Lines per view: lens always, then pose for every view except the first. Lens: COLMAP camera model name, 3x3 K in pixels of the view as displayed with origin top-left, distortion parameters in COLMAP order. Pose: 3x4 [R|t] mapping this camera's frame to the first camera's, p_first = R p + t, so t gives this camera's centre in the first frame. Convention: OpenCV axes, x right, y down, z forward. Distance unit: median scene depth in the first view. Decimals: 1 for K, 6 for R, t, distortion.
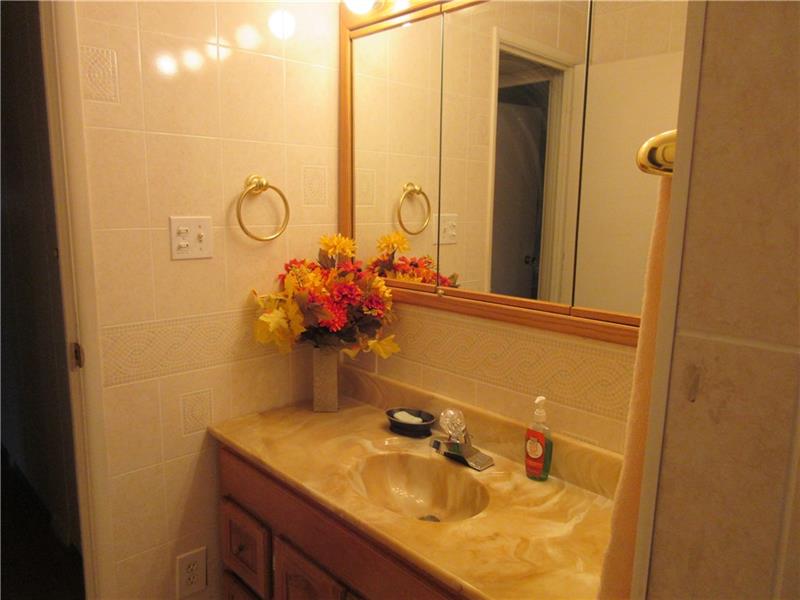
lens RADIAL K [[597.1, 0, 402.0], [0, 597.1, 300.5], [0, 0, 1]] dist [0.009062, 0.005709]
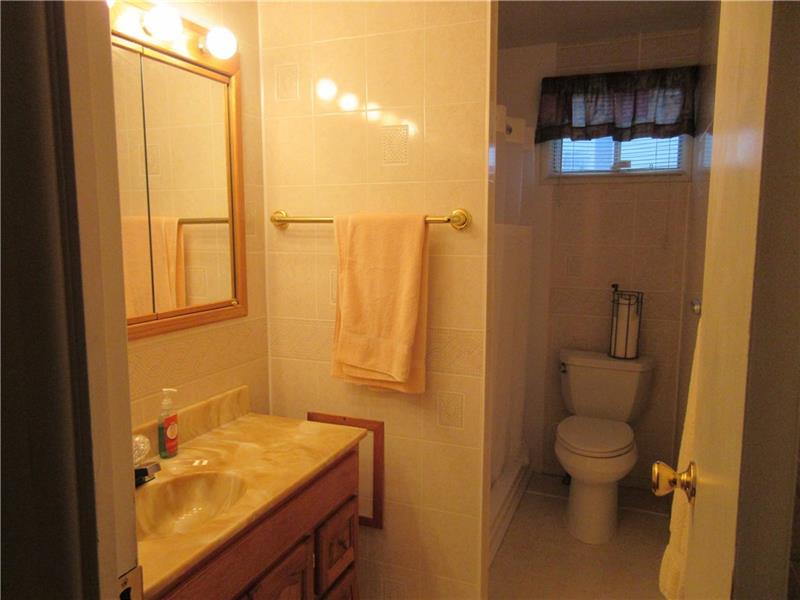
lens RADIAL K [[597.1, 0, 401.4], [0, 597.1, 300.9], [0, 0, 1]] dist [0.009062, 0.005709]
pose [[-0.411049, -0.128061, 0.902574, -1.169241], [0.140467, 0.969362, 0.201508, -0.215140], [-0.900726, 0.209612, -0.380467, 1.104209]]
